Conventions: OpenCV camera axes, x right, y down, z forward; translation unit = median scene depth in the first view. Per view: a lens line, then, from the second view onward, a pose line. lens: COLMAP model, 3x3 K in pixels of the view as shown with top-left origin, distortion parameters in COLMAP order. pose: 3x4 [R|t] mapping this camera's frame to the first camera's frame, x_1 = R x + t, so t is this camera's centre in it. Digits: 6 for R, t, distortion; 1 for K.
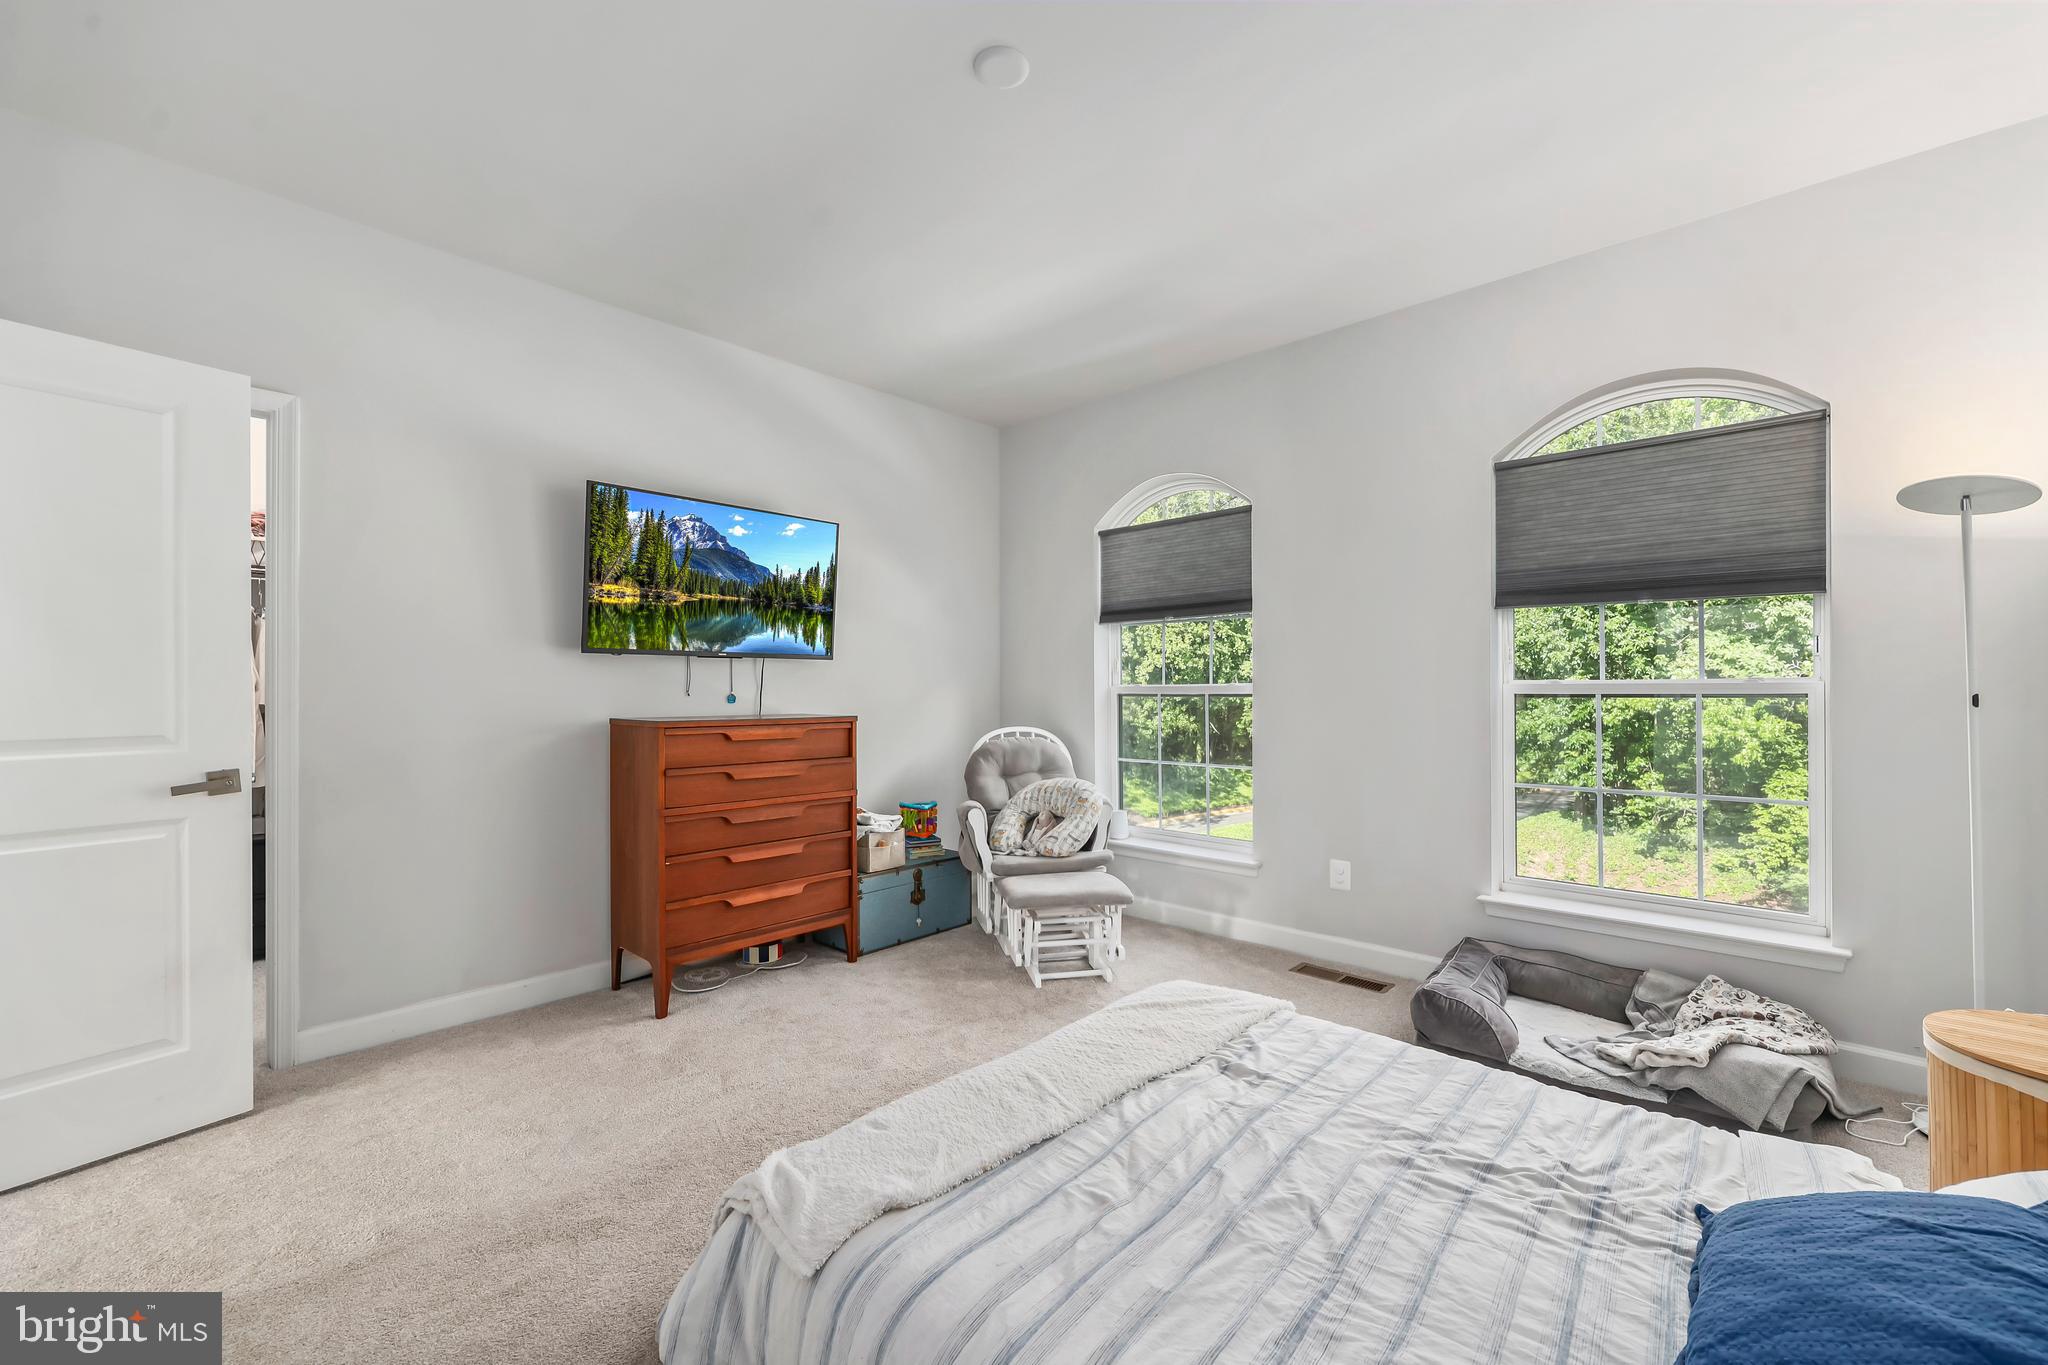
lens RADIAL K [[830.8, 0, 1039.2], [0, 830.8, 688.2], [0, 0, 1]] dist [0.000087, 0.000100]
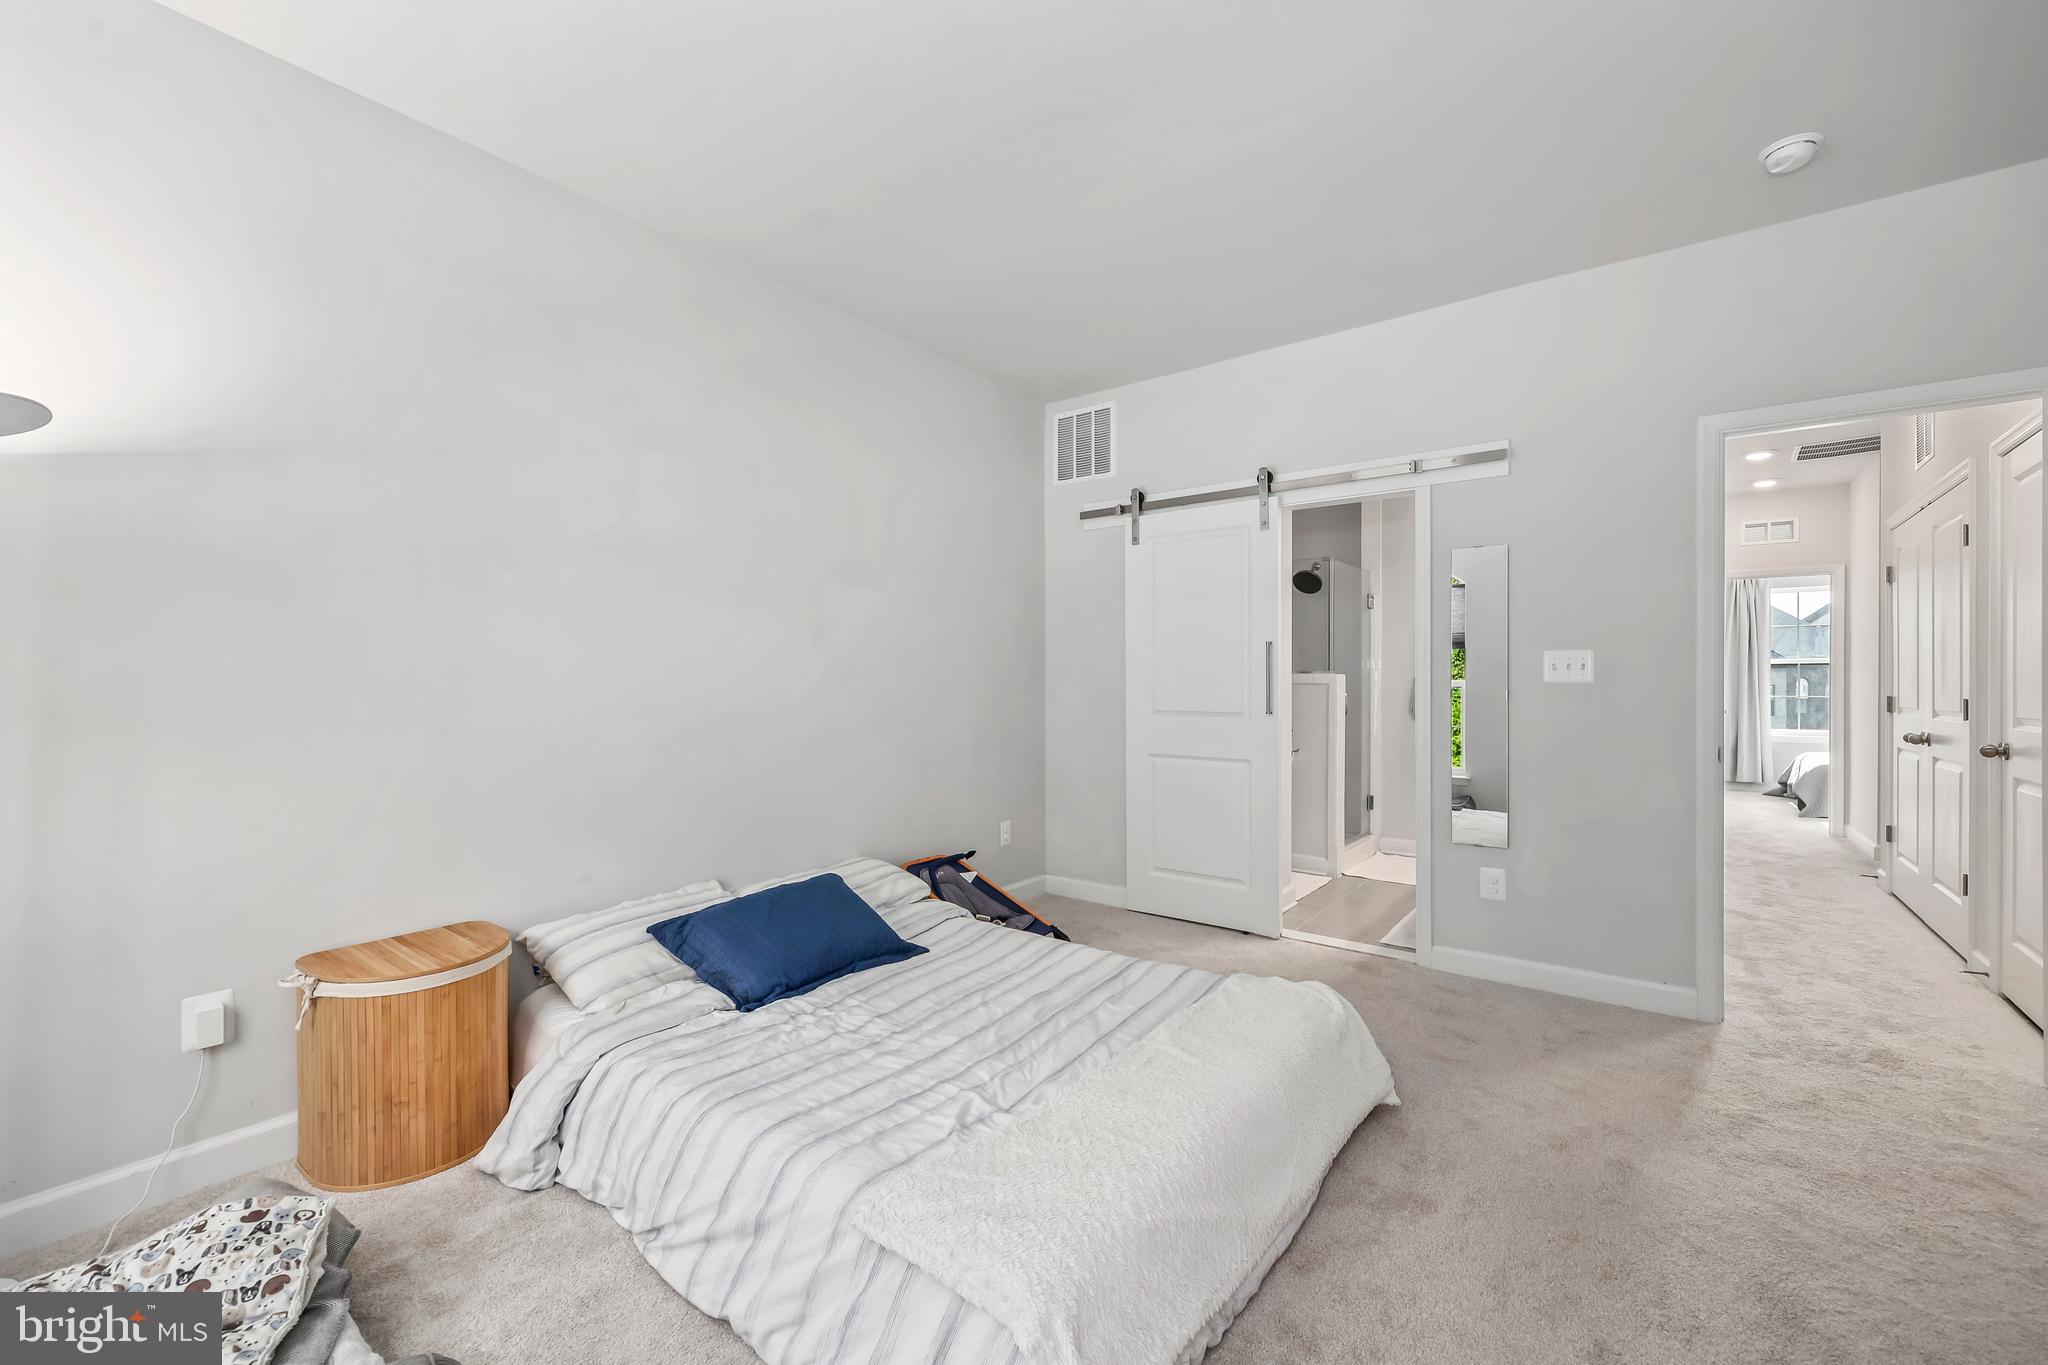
lens RADIAL K [[830.8, 0, 1039.2], [0, 830.8, 688.2], [0, 0, 1]] dist [0.000087, 0.000100]
pose [[-0.995471, 0.000263, -0.095063, 0.252629], [-0.000393, 0.999976, 0.006884, -0.001449], [0.095063, 0.006890, -0.995447, 1.760629]]
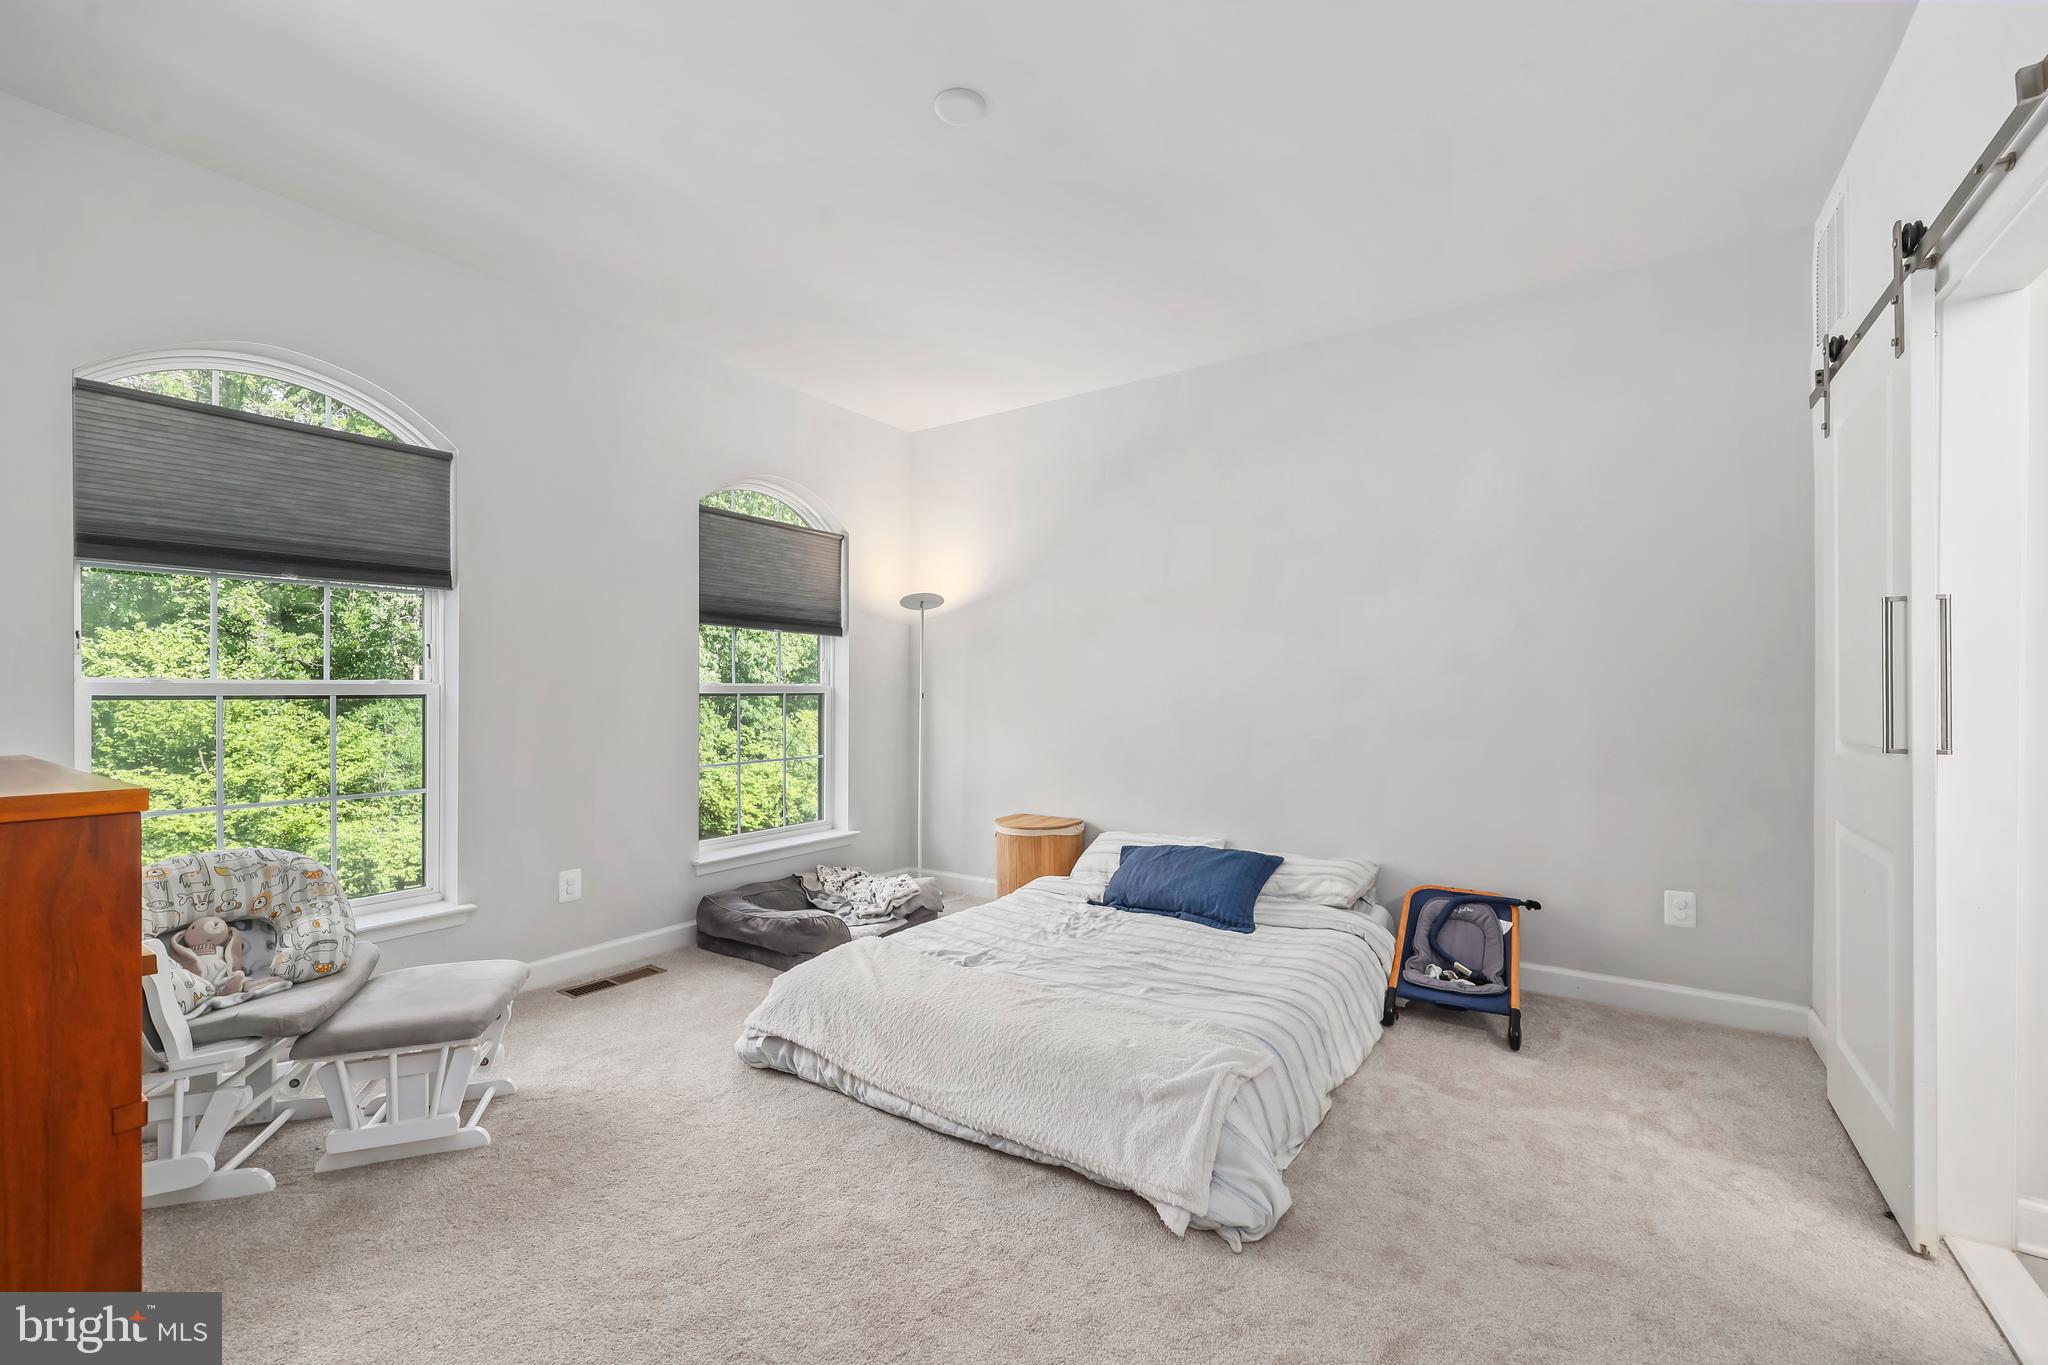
lens RADIAL K [[830.8, 0, 1039.2], [0, 830.8, 688.2], [0, 0, 1]] dist [0.000087, 0.000100]
pose [[-0.148070, 0.005772, 0.988960, -1.077545], [-0.003361, 0.999974, -0.006339, 0.007805], [-0.988971, -0.004262, -0.148047, 1.011339]]
